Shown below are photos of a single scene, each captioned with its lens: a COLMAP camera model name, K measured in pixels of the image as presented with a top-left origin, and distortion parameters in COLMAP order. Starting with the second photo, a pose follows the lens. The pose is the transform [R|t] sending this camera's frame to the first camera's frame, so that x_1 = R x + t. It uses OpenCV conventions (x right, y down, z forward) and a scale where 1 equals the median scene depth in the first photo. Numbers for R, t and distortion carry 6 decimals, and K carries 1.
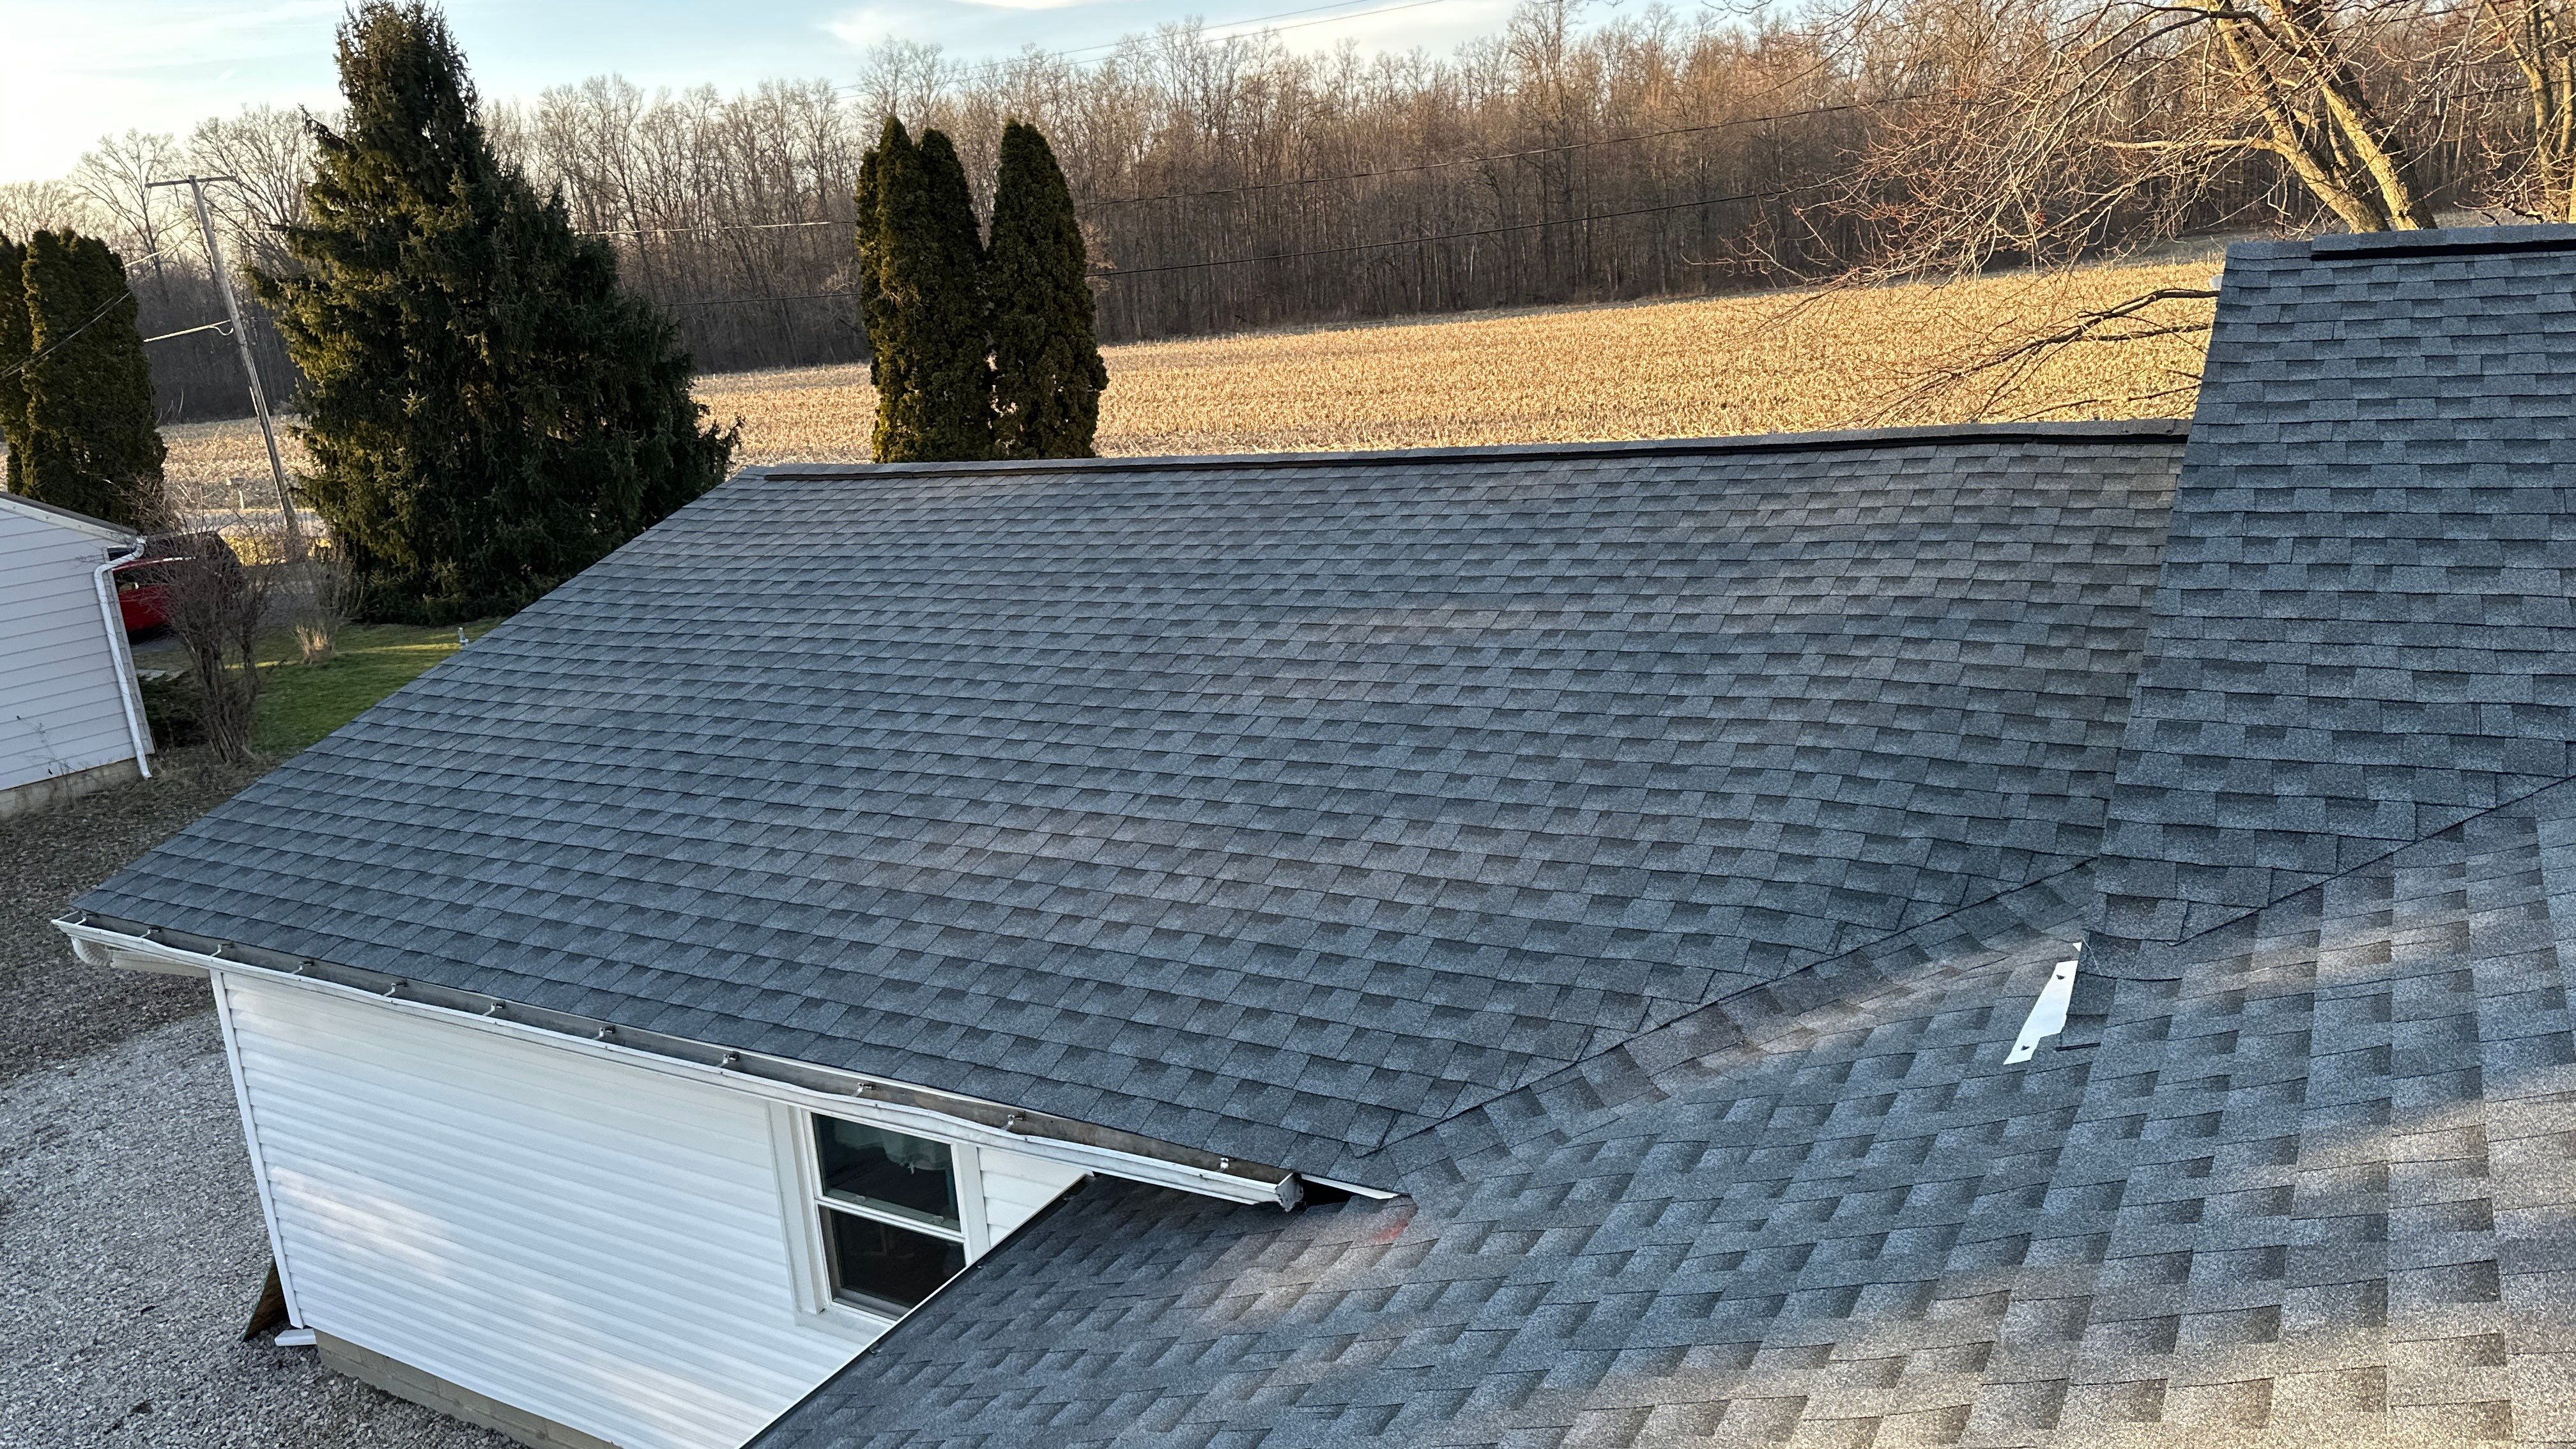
lens RADIAL K [[1780.5, 0, 1288.0], [0, 1780.5, 724.5], [0, 0, 1]] dist [0.096259, -0.101454]
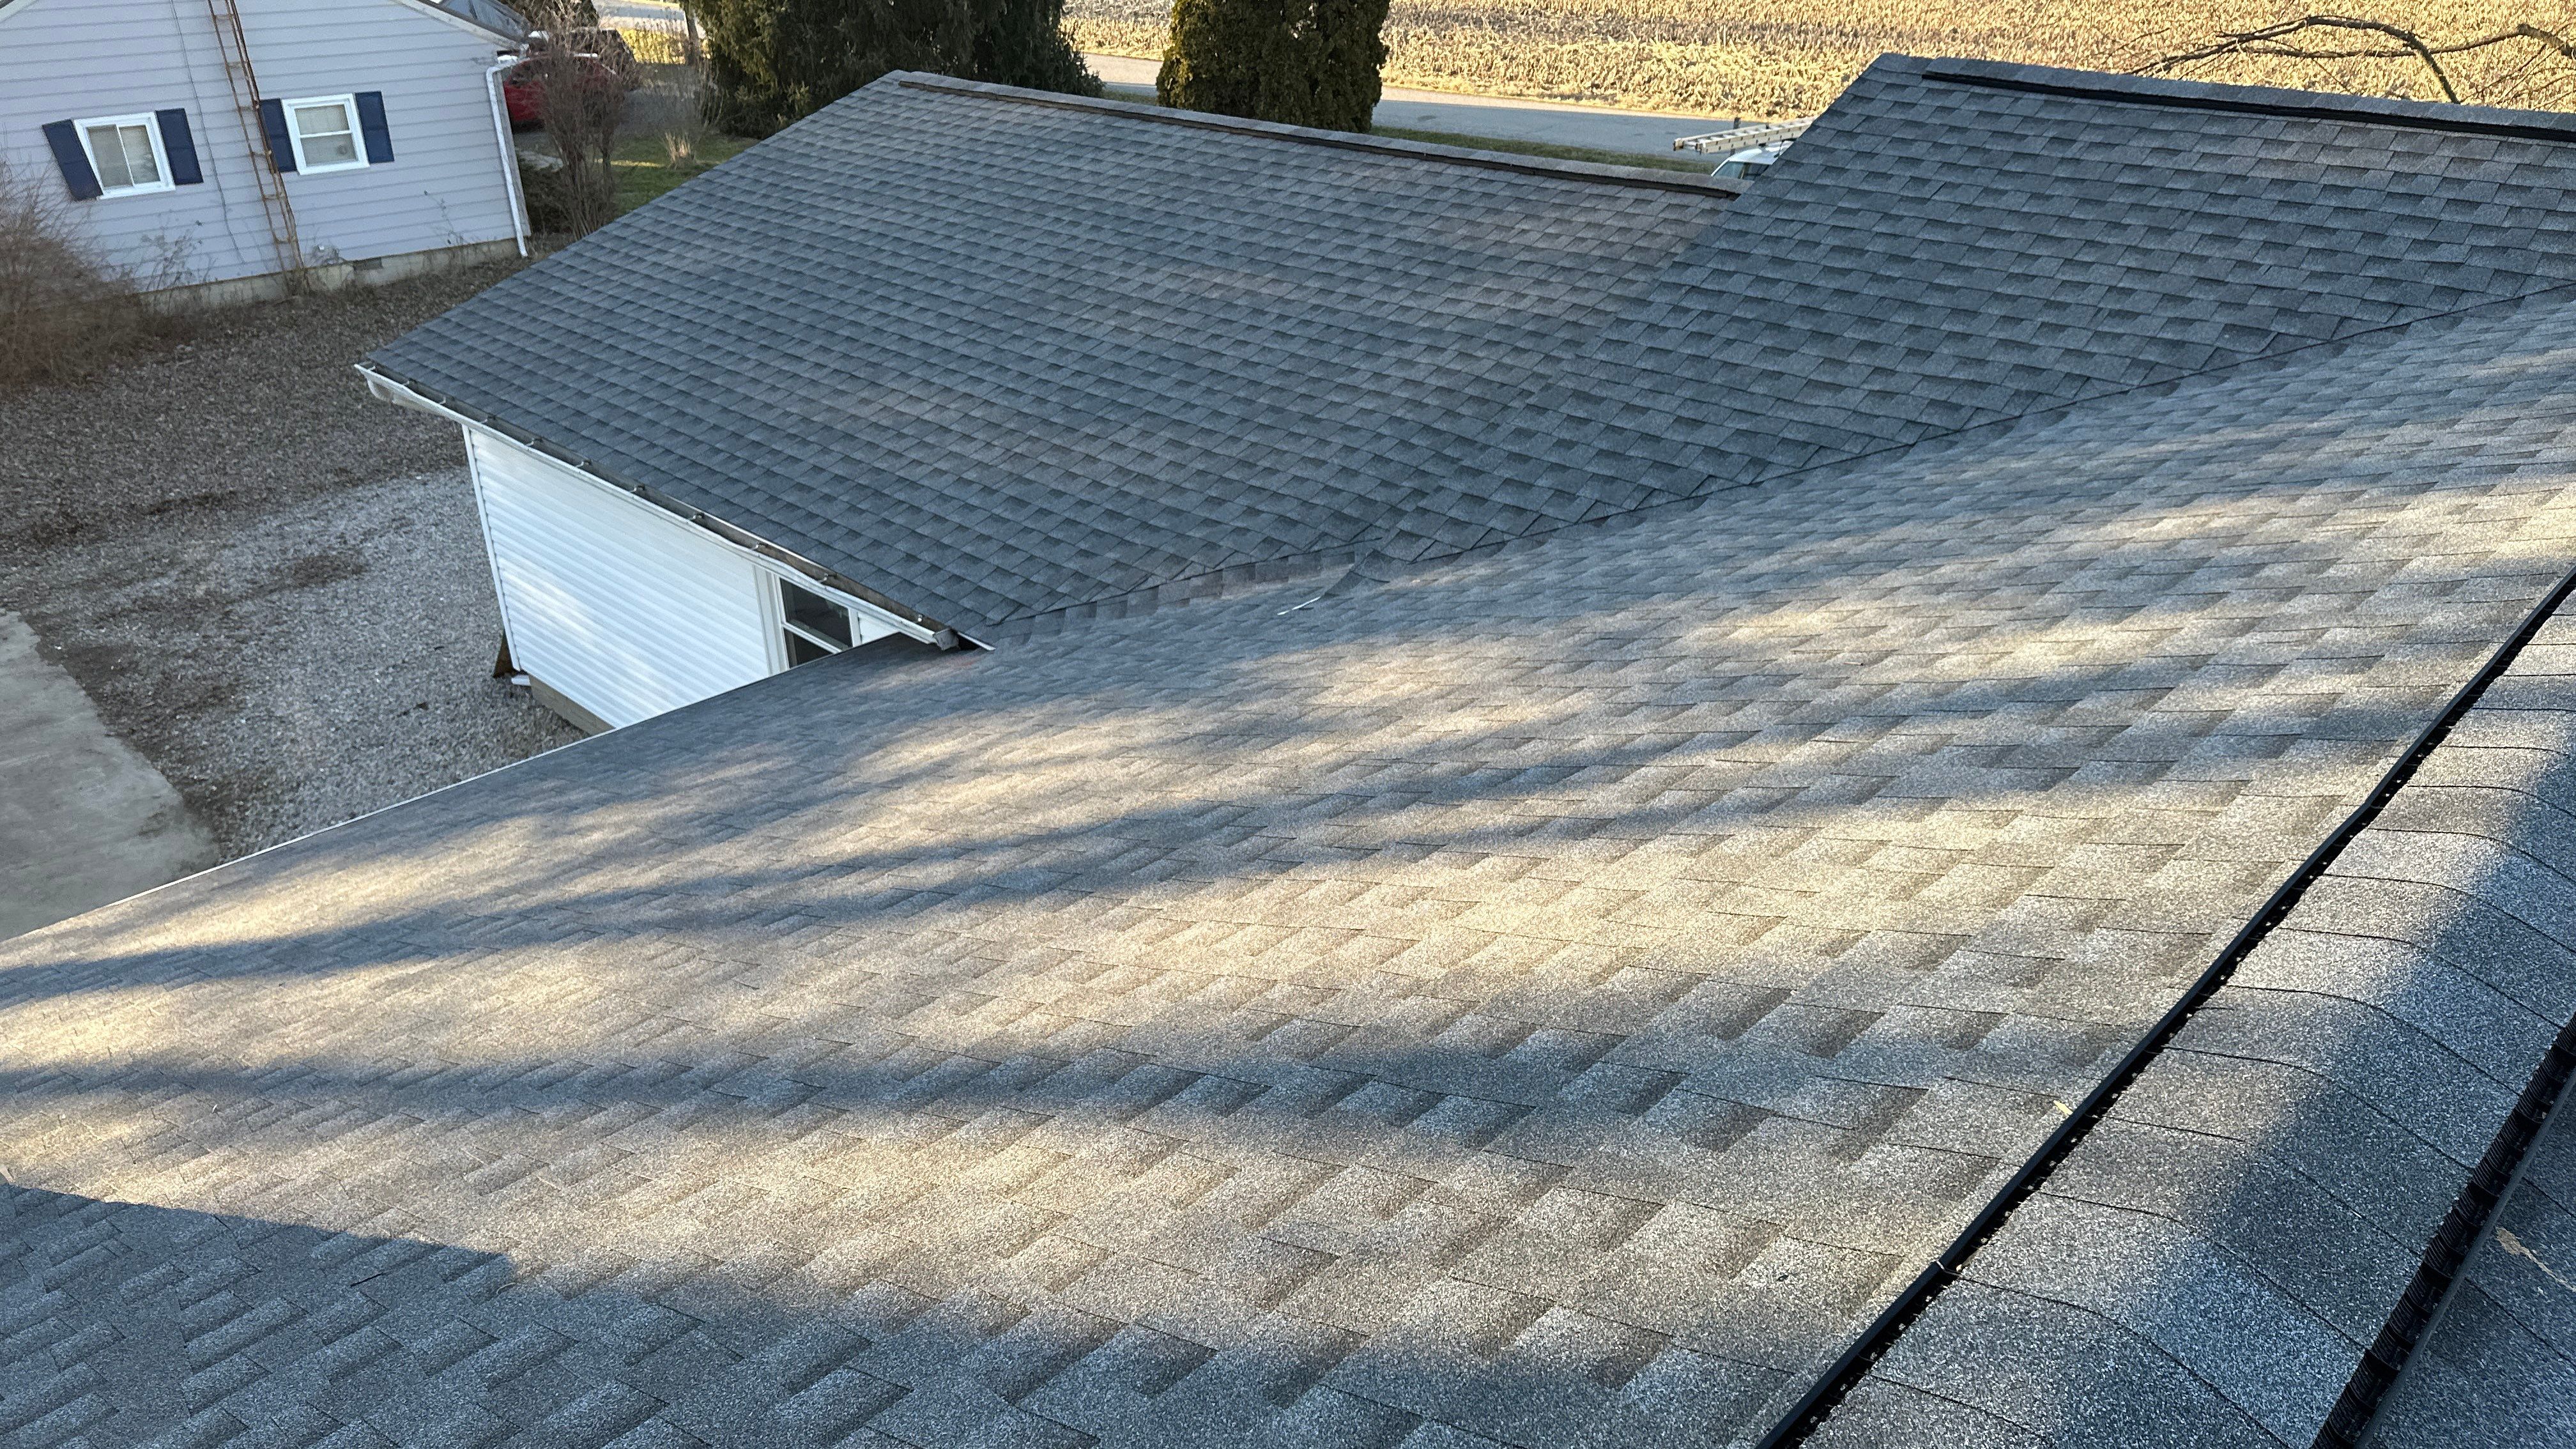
lens RADIAL K [[1792.6, 0, 1288.0], [0, 1792.6, 724.5], [0, 0, 1]] dist [0.176036, -0.271731]
pose [[0.968628, 0.171273, -0.180069, 0.470406], [-0.127313, 0.964270, 0.232324, -0.068742], [0.213426, -0.202111, 0.955825, -0.410462]]
